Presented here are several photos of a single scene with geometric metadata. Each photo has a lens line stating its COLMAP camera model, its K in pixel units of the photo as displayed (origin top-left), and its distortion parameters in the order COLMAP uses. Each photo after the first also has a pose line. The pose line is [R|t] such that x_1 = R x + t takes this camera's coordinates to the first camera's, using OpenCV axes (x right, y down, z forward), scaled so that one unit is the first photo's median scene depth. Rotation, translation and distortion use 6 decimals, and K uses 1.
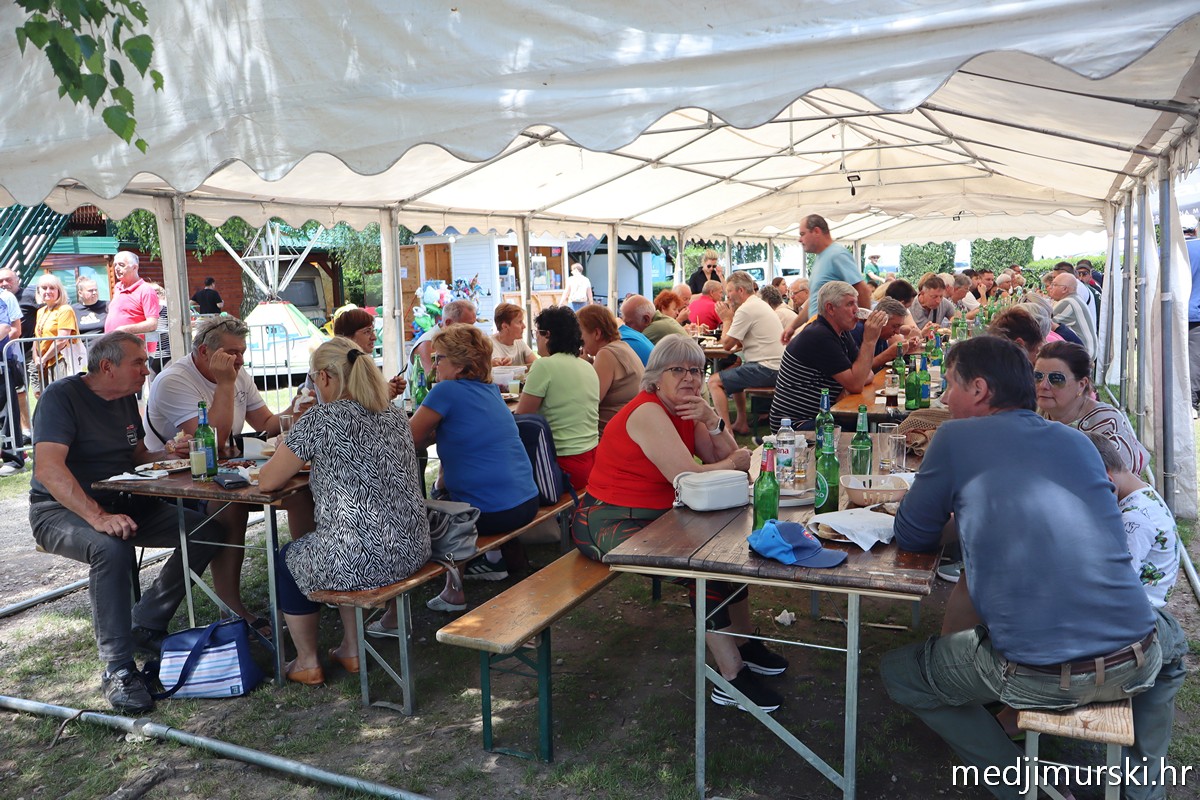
lens RADIAL K [[1002.7, 0, 596.8], [0, 1002.7, 399.8], [0, 0, 1]] dist [-0.014073, -0.002954]
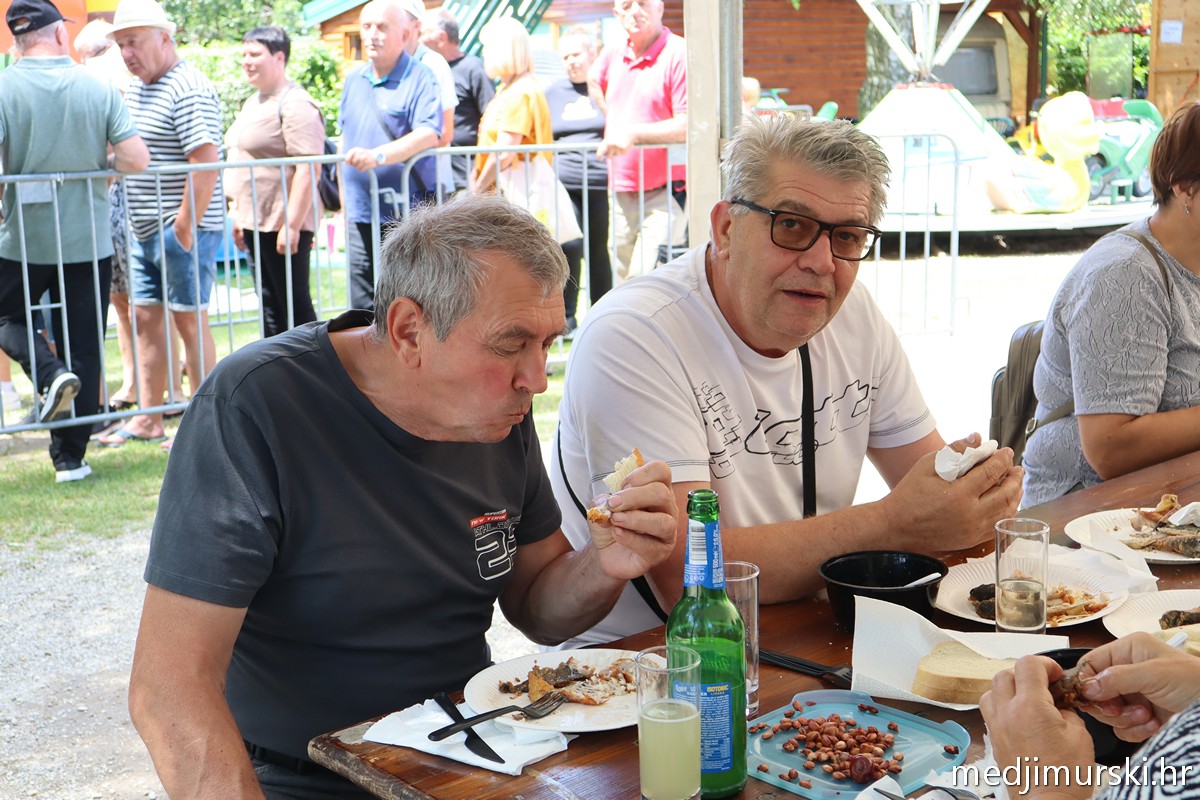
lens RADIAL K [[1732.6, 0, 599.6], [0, 1732.6, 399.2], [0, 0, 1]] dist [-0.002521, 0.000000]
pose [[0.883932, 0.101945, -0.456367, -0.044262], [-0.065218, 0.993285, 0.095564, -0.011045], [0.463045, -0.054709, 0.884645, 0.119689]]
